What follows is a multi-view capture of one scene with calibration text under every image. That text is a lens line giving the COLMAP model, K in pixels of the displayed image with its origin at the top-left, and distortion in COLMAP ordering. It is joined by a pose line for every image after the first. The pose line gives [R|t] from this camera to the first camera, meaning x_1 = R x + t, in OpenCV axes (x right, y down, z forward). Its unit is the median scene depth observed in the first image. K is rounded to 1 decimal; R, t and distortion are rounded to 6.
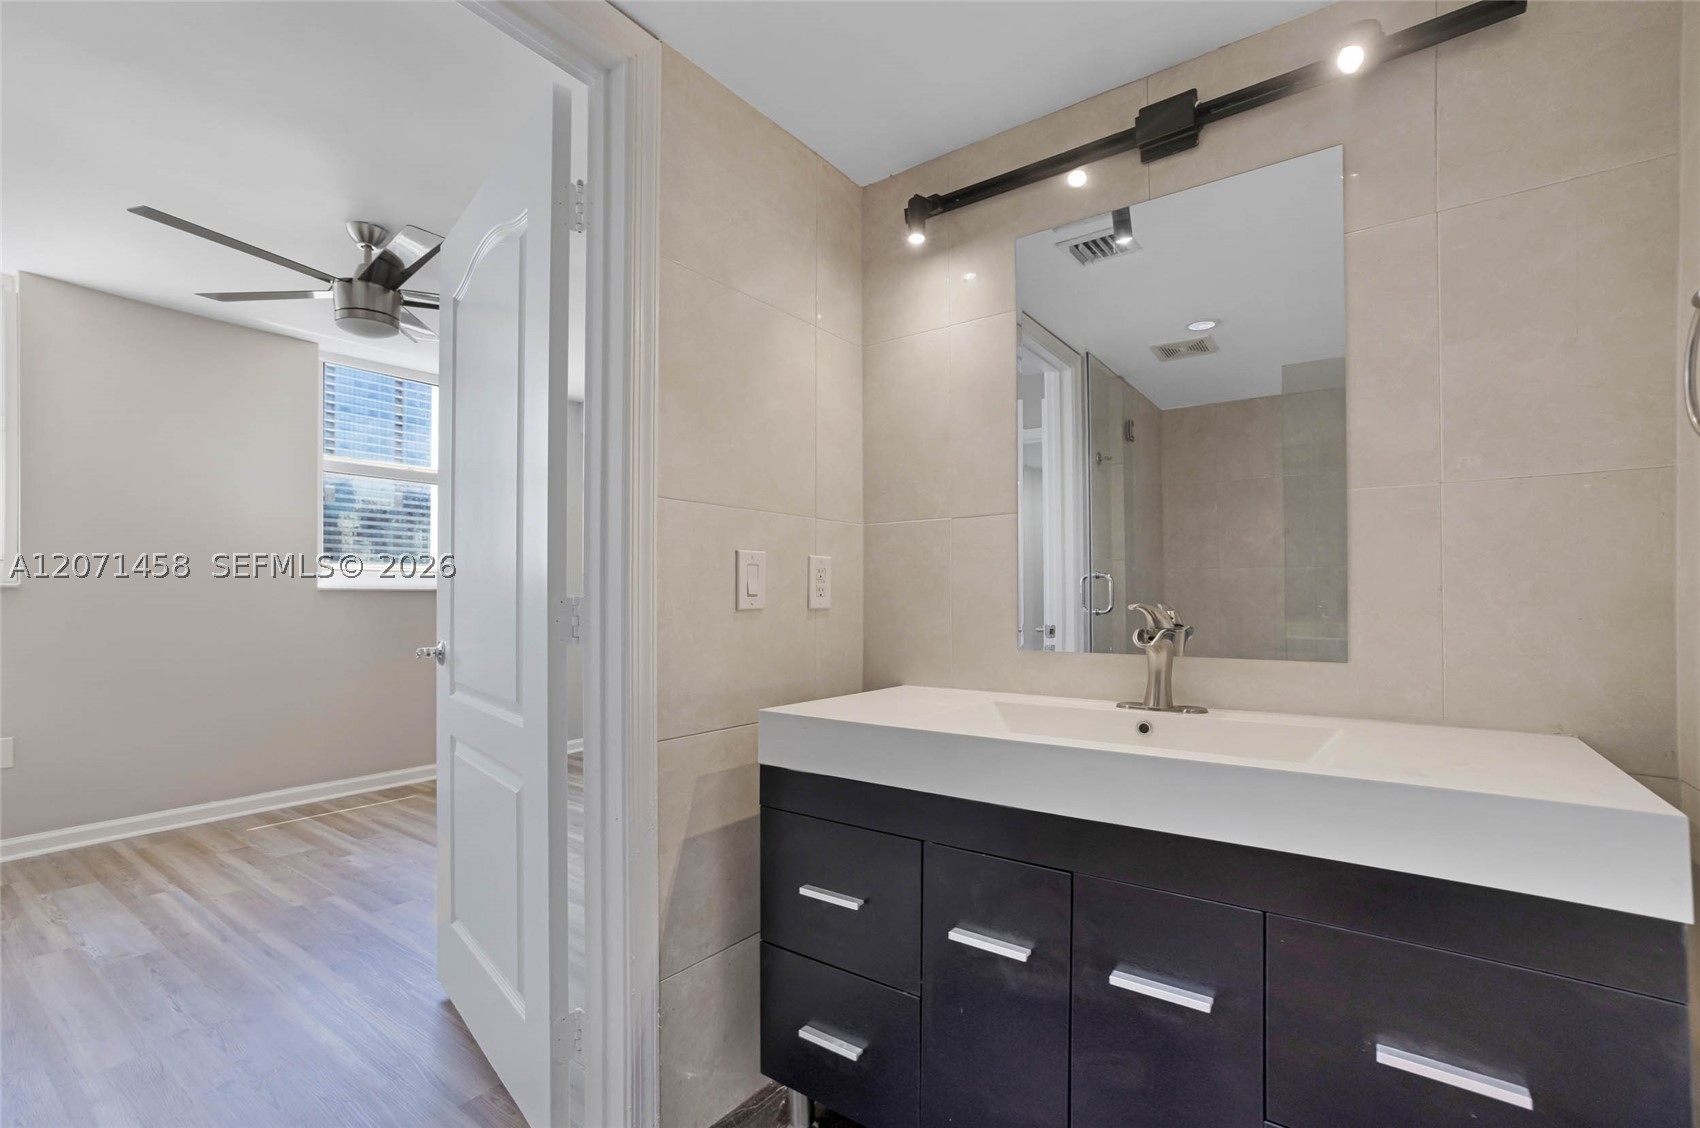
lens RADIAL K [[735.8, 0, 862.0], [0, 735.8, 579.6], [0, 0, 1]] dist [-0.030774, 0.013967]
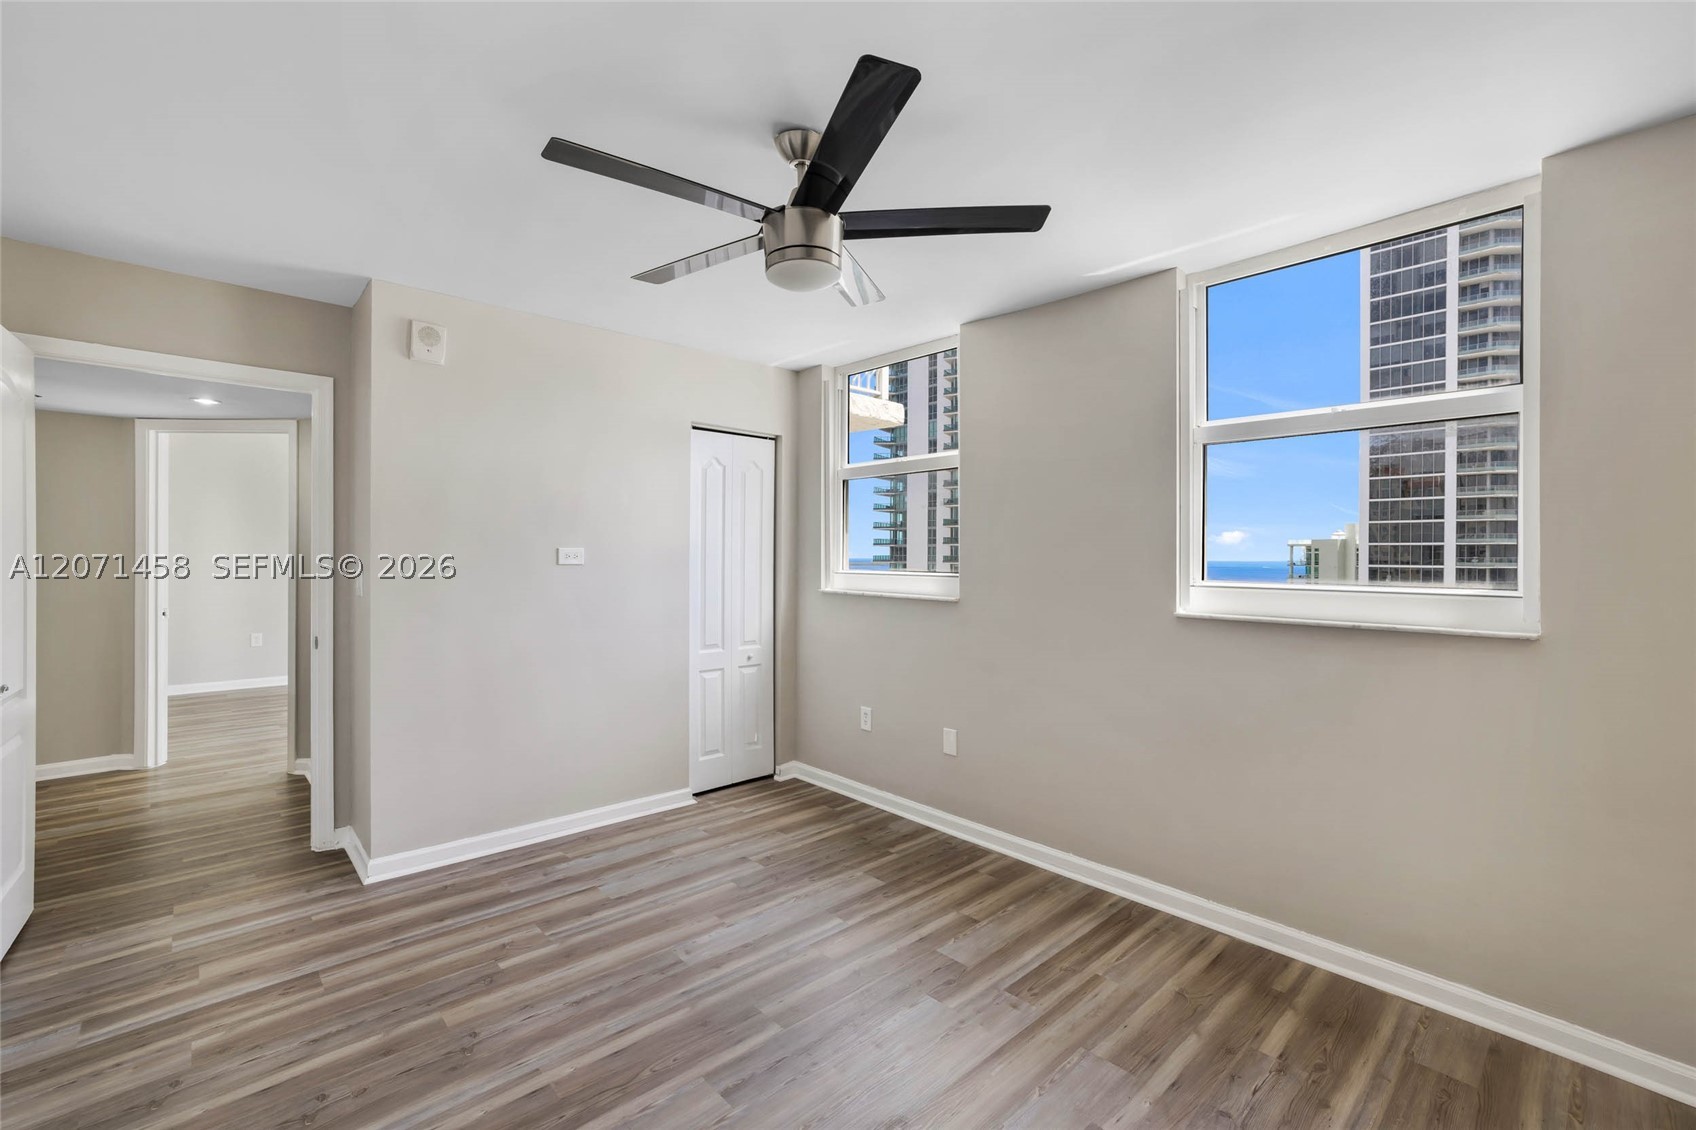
lens RADIAL K [[734.1, 0, 826.9], [0, 734.1, 560.9], [0, 0, 1]] dist [-0.030774, 0.013967]
pose [[-0.221464, 0.014279, -0.975064, 0.029568], [0.026762, 0.999605, 0.008560, -0.075936], [0.974801, -0.024199, -0.221759, 1.107667]]
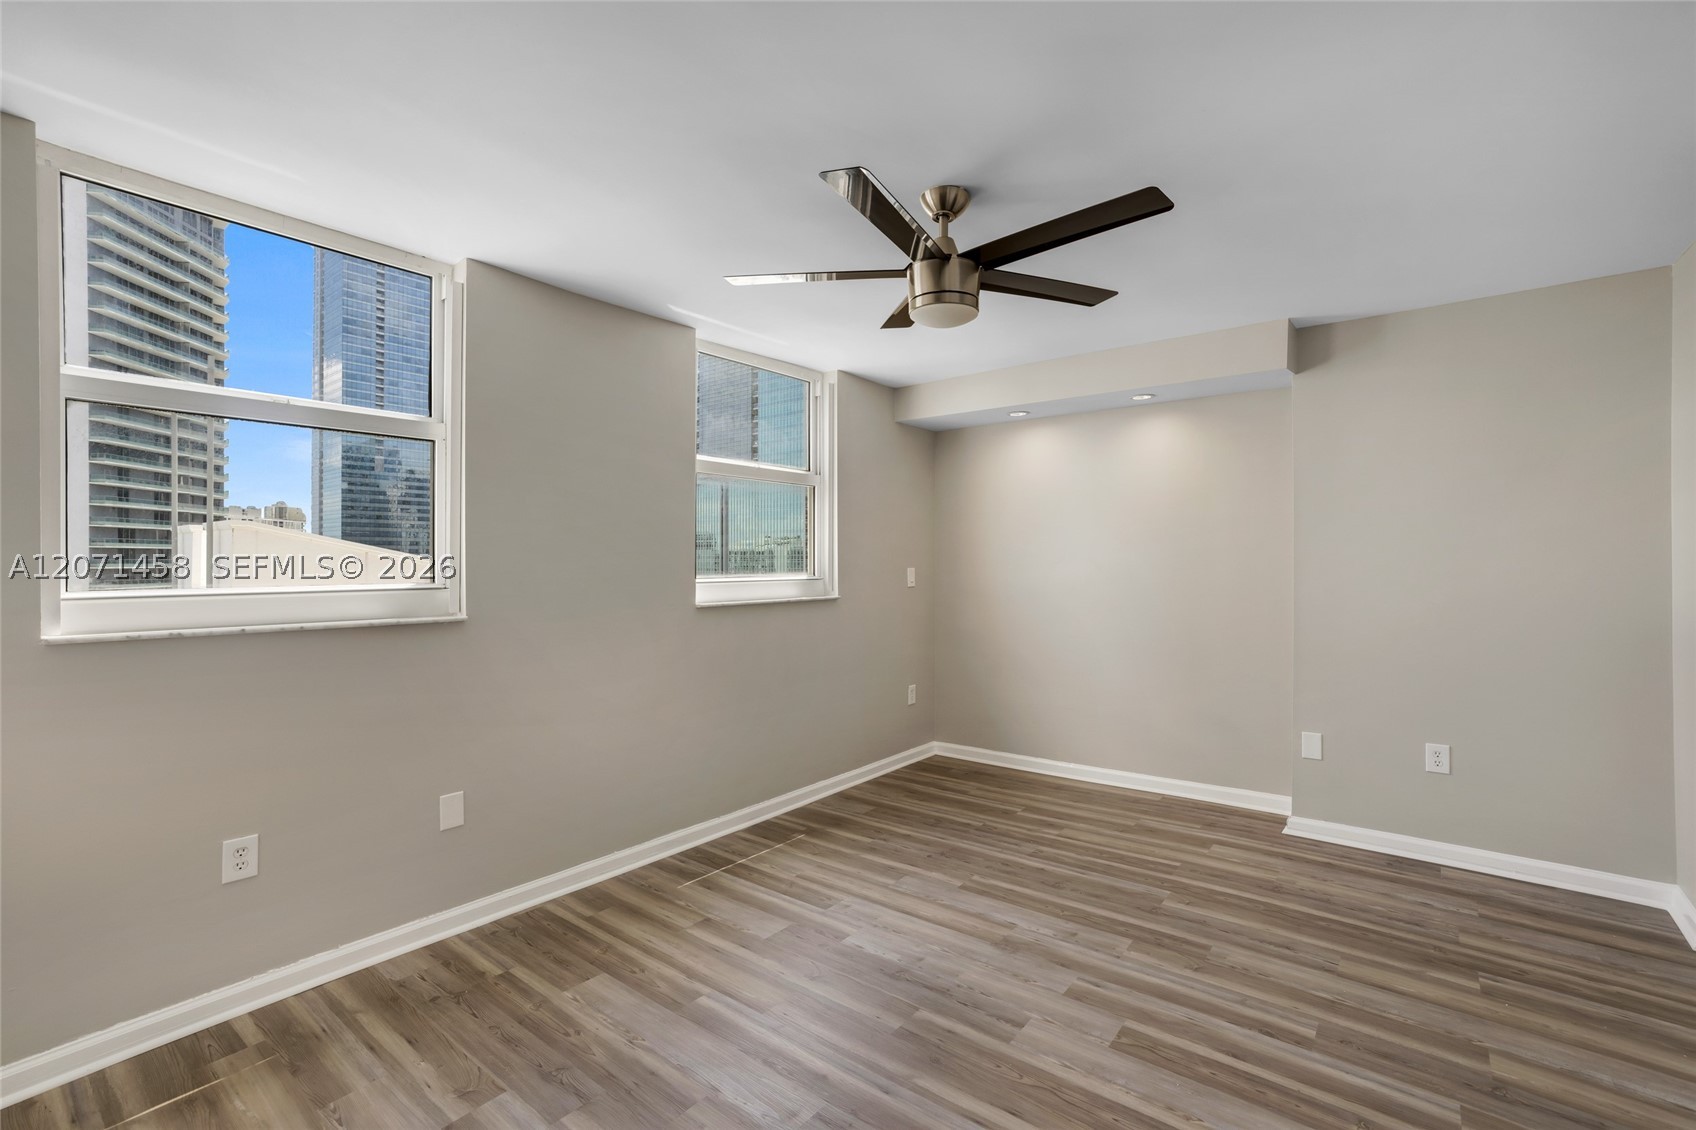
lens RADIAL K [[726.3, 0, 856.8], [0, 726.3, 547.2], [0, 0, 1]] dist [-0.039481, 0.021113]
pose [[0.998965, 0.004901, -0.045212, -0.686075], [-0.004979, 0.999986, -0.001613, -0.076035], [0.045204, 0.001837, 0.998976, 0.166457]]
